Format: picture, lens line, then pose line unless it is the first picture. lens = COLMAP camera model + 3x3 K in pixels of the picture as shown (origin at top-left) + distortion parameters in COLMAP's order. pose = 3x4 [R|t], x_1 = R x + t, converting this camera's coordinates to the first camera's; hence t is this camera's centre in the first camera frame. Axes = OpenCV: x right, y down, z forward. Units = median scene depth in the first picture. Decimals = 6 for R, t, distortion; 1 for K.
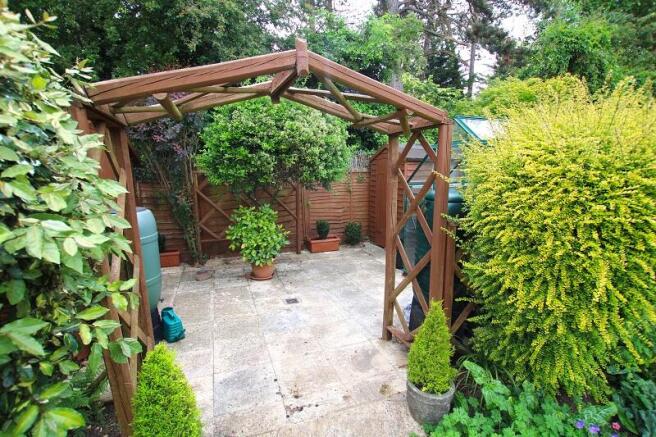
lens RADIAL K [[311.1, 0, 328.9], [0, 311.1, 219.0], [0, 0, 1]] dist [-0.029625, 0.000147]
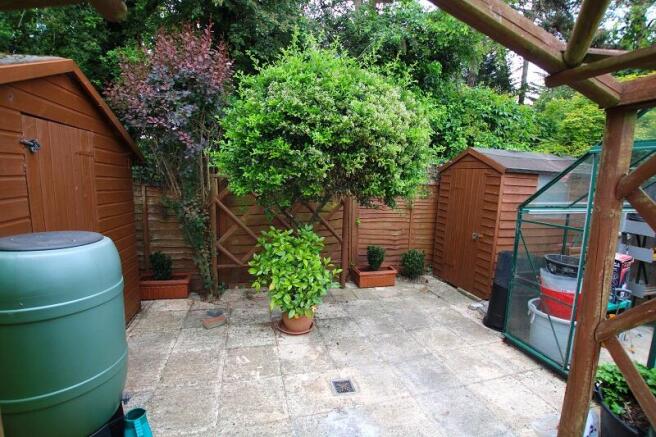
lens RADIAL K [[311.1, 0, 327.1], [0, 311.1, 219.3], [0, 0, 1]] dist [-0.029625, 0.000147]
pose [[0.993967, 0.054139, -0.095383, -0.100764], [-0.056693, 0.998097, -0.024266, -0.050536], [0.093888, 0.029527, 0.995145, 0.334365]]
